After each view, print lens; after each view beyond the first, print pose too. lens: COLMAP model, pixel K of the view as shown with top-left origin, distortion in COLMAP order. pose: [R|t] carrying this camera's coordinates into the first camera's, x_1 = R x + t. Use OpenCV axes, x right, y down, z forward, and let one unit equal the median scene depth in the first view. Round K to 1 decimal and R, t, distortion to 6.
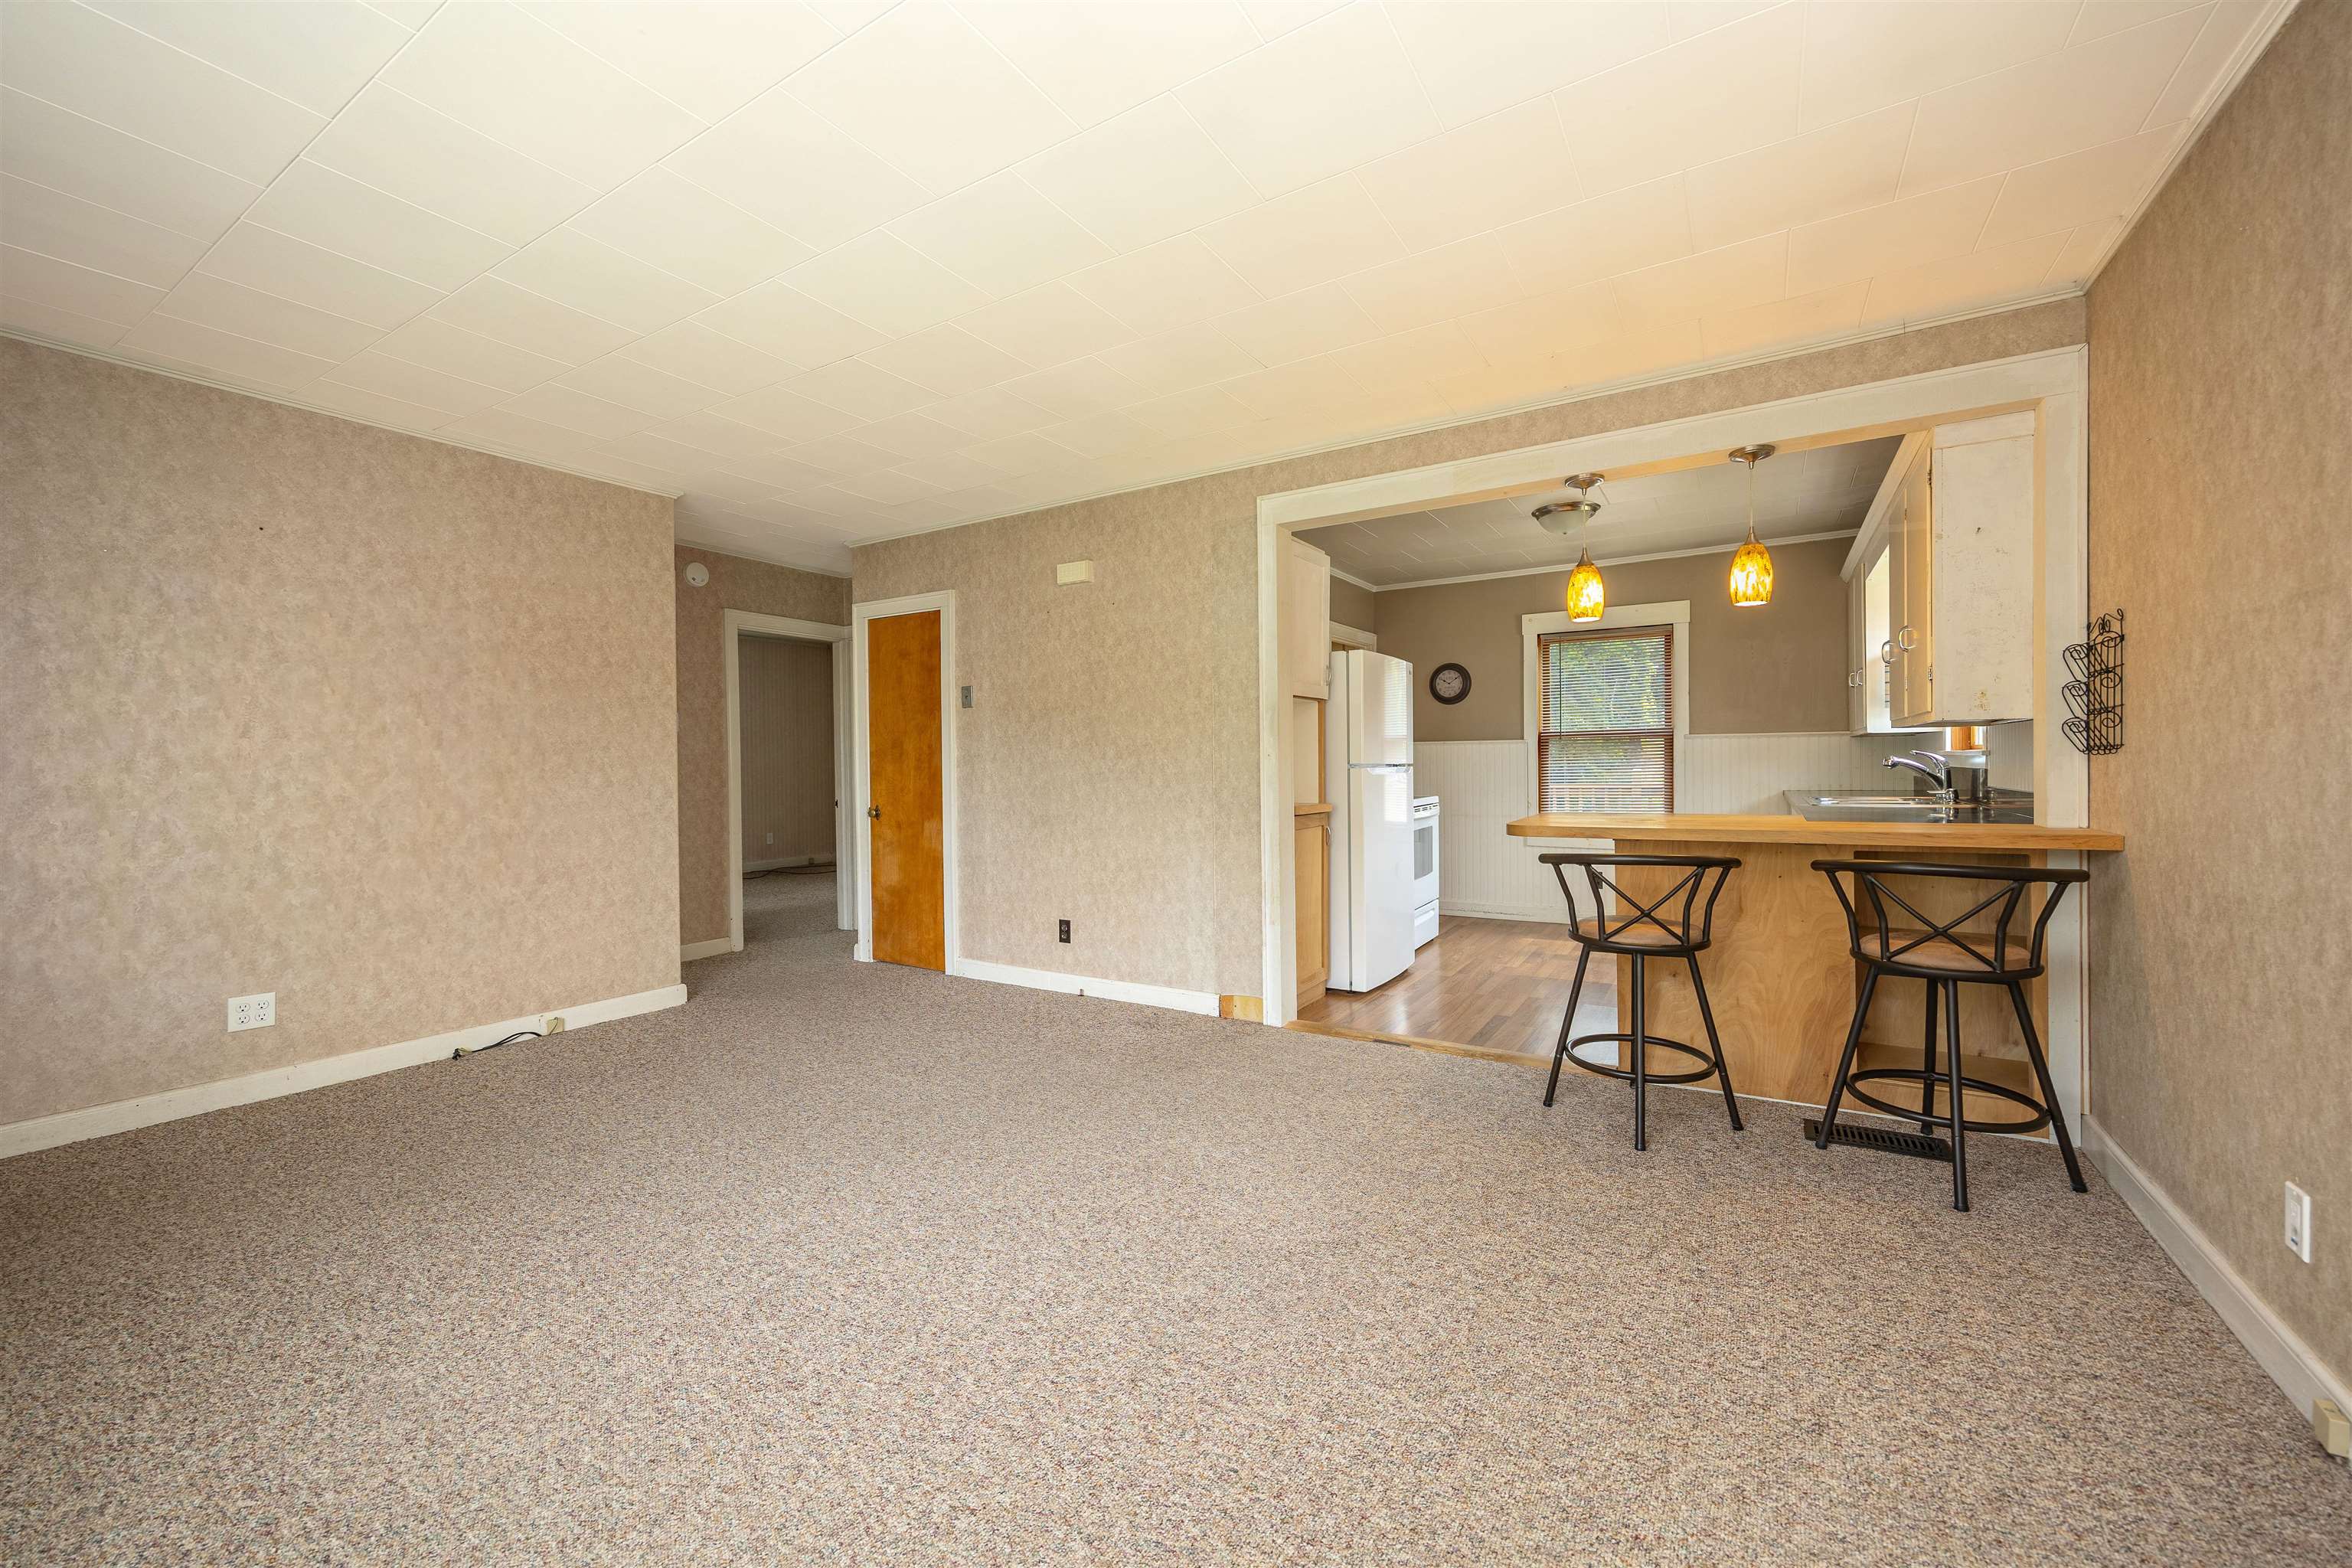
lens RADIAL K [[915.3, 0, 1180.4], [0, 915.3, 768.2], [0, 0, 1]] dist [-0.002557, 0.001215]
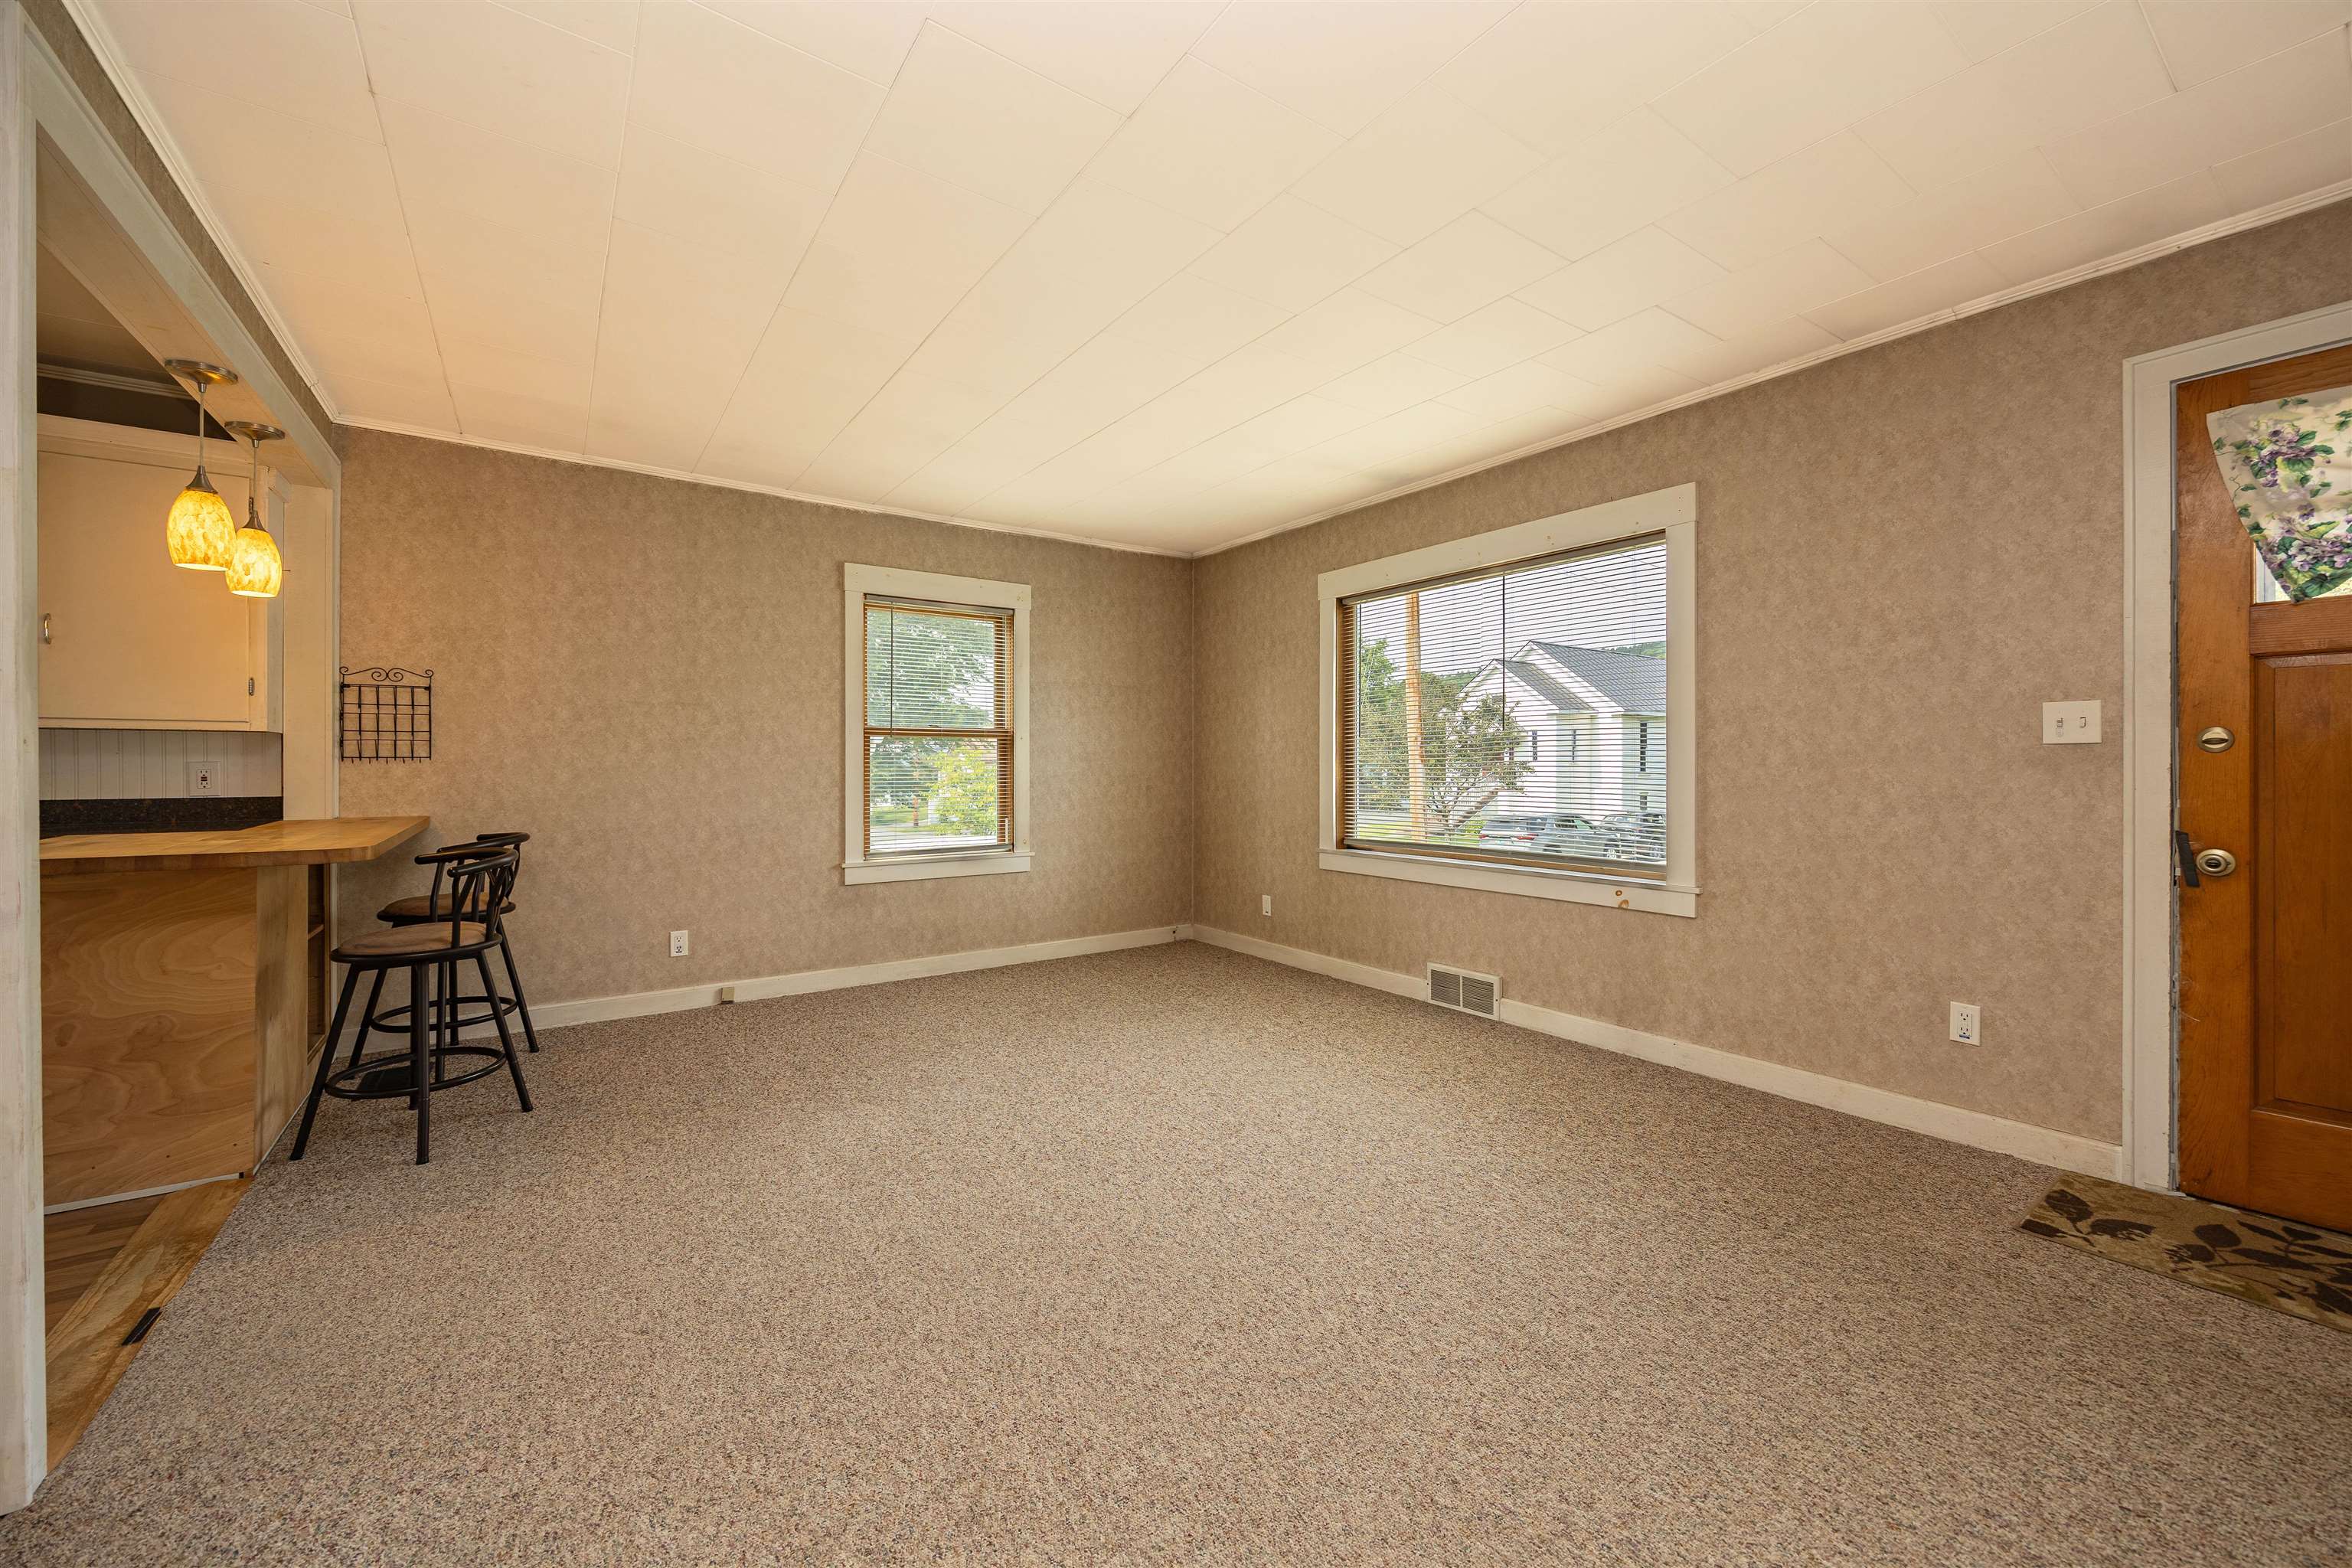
lens RADIAL K [[915.3, 0, 1206.7], [0, 915.3, 766.0], [0, 0, 1]] dist [-0.002557, 0.001215]
pose [[-0.929082, 0.011426, 0.369697, -0.456258], [0.012802, 0.999917, 0.001271, 0.000233], [-0.369652, 0.005914, -0.929151, 1.123586]]
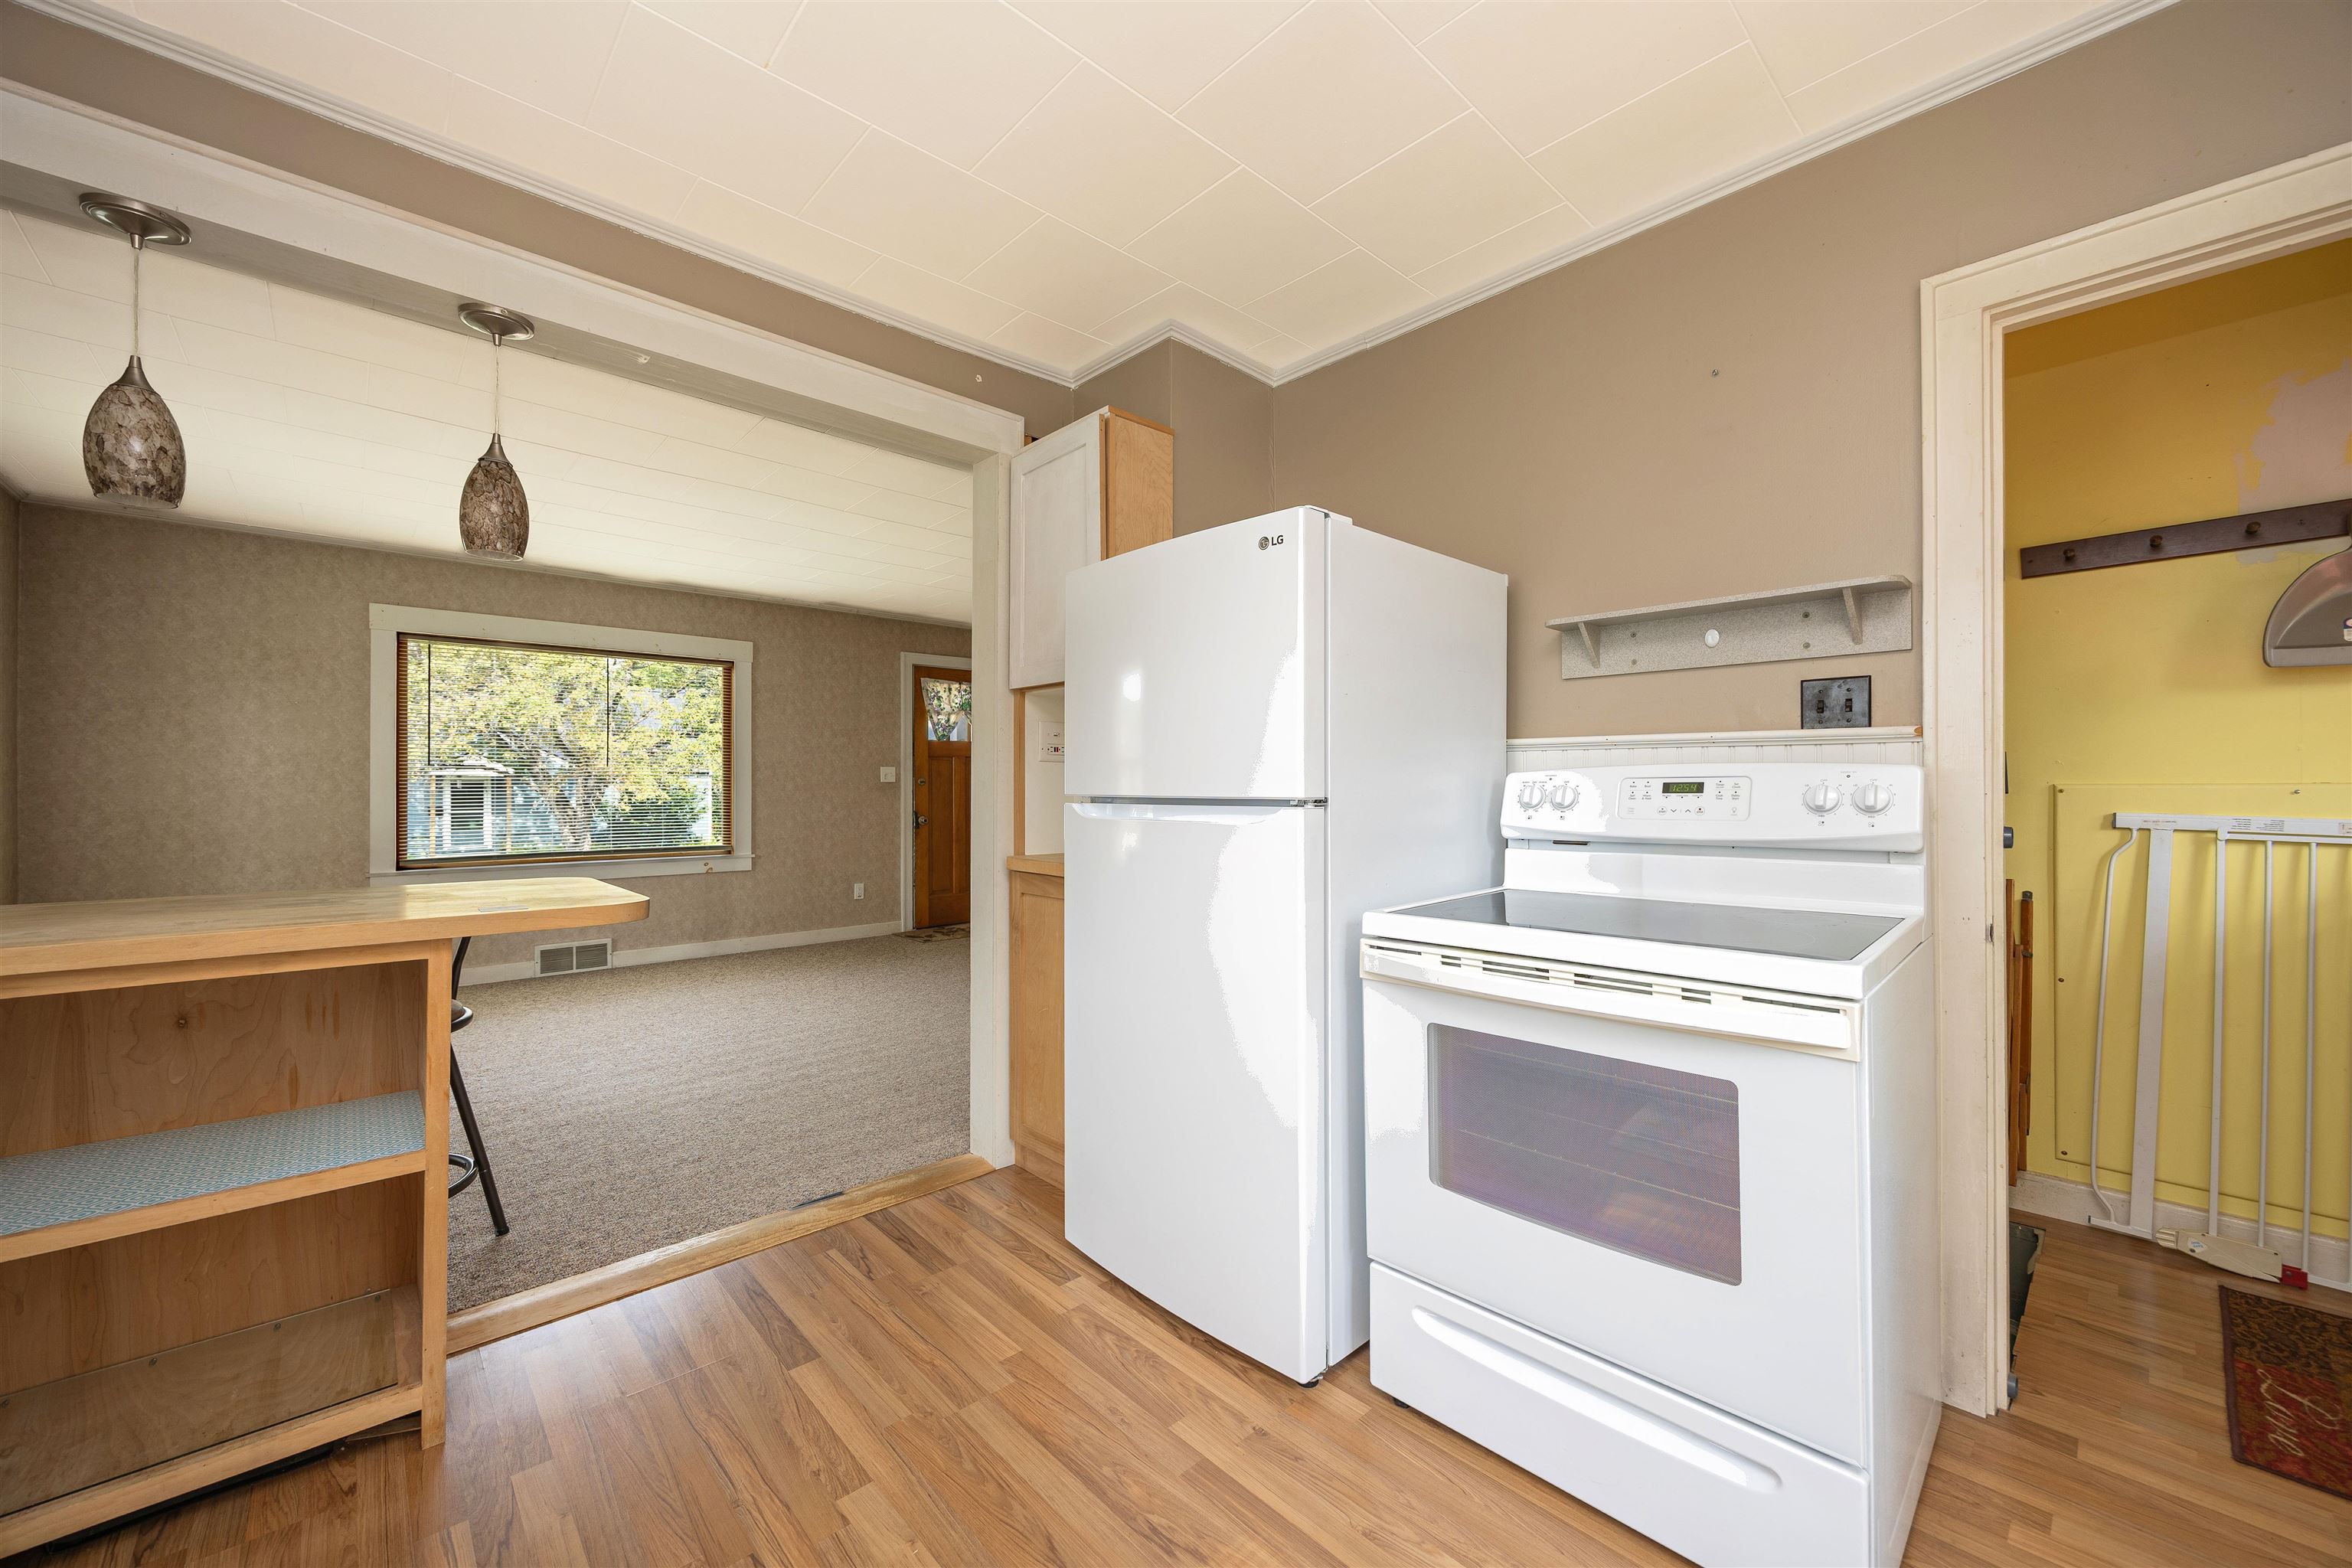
lens RADIAL K [[898.7, 0, 1175.0], [0, 898.7, 785.4], [0, 0, 1]] dist [-0.003934, 0.000592]
pose [[-0.260903, 0.008822, -0.965325, 0.735555], [-0.000161, 0.999958, 0.009182, -0.016419], [0.965365, 0.002551, -0.260891, 1.300279]]
